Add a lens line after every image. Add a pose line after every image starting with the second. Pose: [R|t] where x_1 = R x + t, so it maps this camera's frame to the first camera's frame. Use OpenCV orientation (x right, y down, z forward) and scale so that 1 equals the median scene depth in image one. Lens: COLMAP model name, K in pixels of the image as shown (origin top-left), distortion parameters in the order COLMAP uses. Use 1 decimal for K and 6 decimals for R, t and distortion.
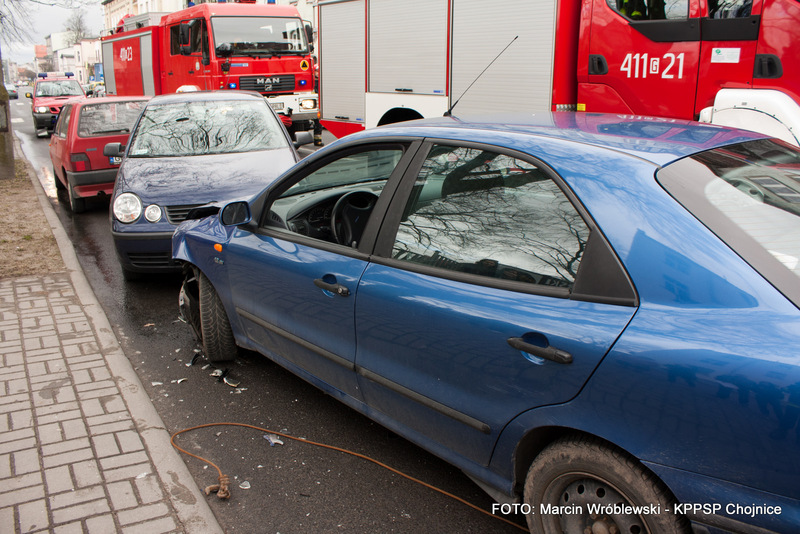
lens RADIAL K [[657.7, 0, 403.2], [0, 657.7, 265.5], [0, 0, 1]] dist [-0.122007, 0.082995]
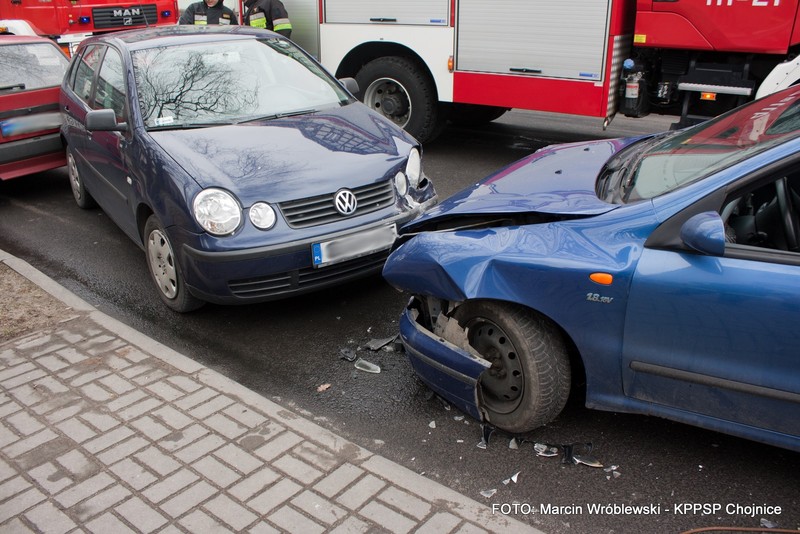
lens RADIAL K [[657.7, 0, 397.9], [0, 657.7, 264.1], [0, 0, 1]] dist [-0.122007, 0.082995]
pose [[0.939469, -0.135825, 0.314563, -0.472871], [0.102310, 0.987392, 0.120789, -0.098646], [-0.327003, -0.081295, 0.941520, 0.318793]]
